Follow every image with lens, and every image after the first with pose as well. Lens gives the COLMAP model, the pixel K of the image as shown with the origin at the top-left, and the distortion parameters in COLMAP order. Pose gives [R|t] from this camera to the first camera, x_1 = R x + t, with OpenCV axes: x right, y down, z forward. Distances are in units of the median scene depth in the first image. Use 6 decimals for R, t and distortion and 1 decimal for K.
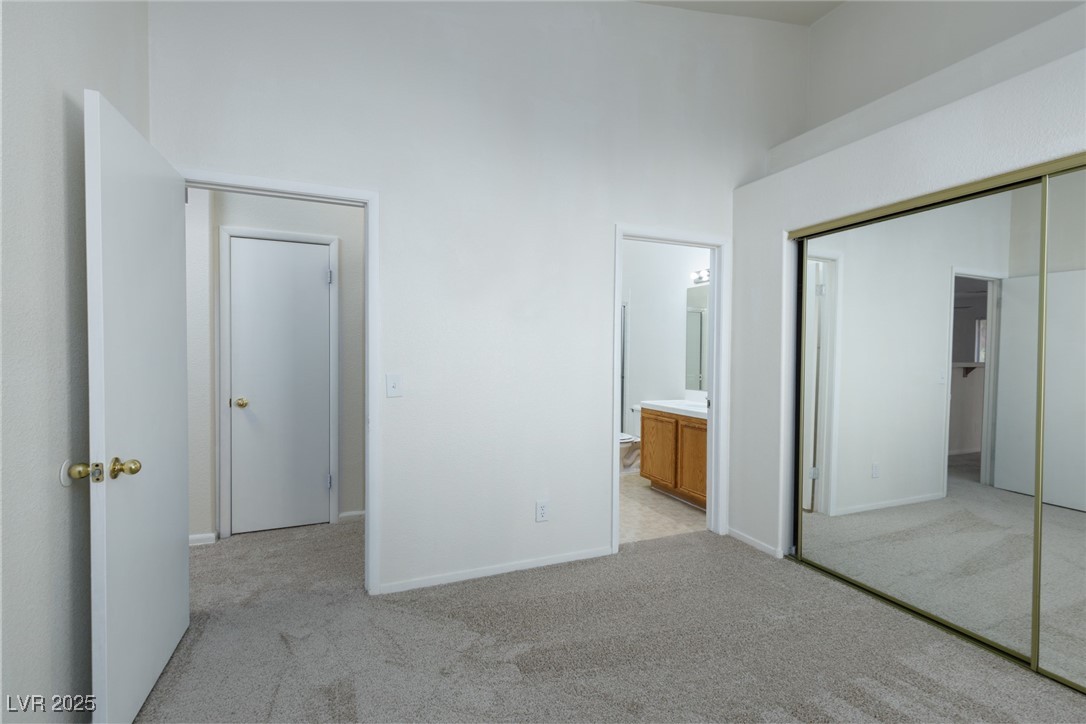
lens RADIAL K [[482.1, 0, 536.7], [0, 482.1, 361.2], [0, 0, 1]] dist [0.002060, -0.000756]
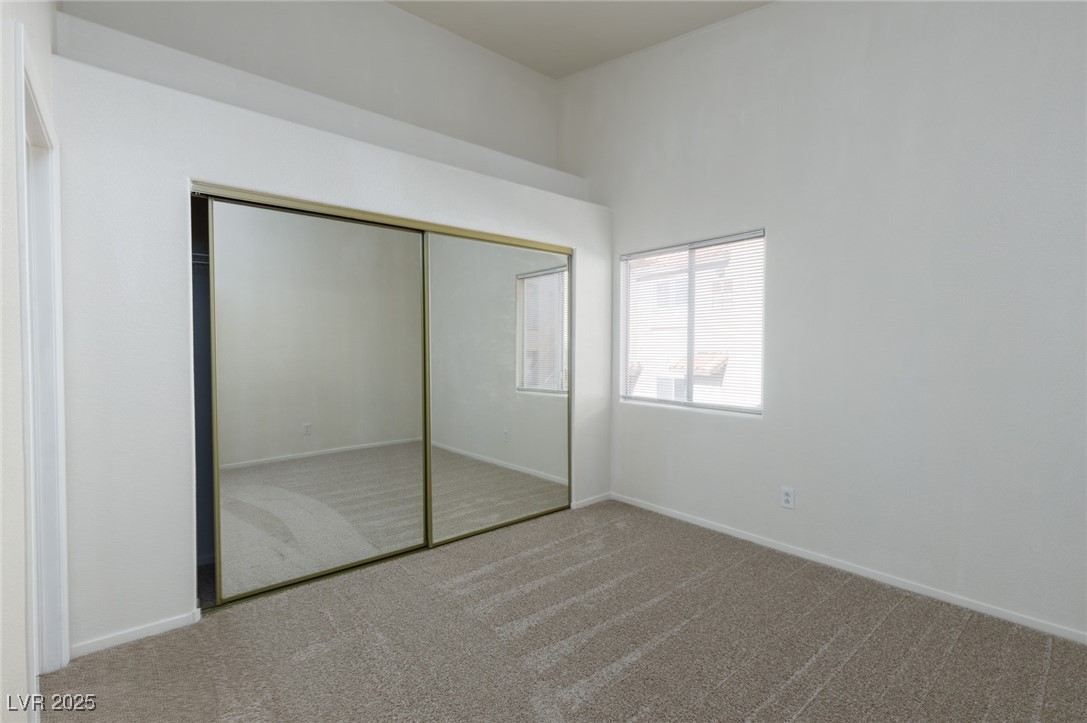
lens RADIAL K [[482.5, 0, 535.5], [0, 482.5, 360.7], [0, 0, 1]] dist [0.002060, -0.000756]
pose [[-0.301956, -0.026730, 0.952947, -0.410974], [0.015196, 0.999345, 0.032846, -0.007934], [-0.953201, 0.024399, -0.301352, 0.851524]]
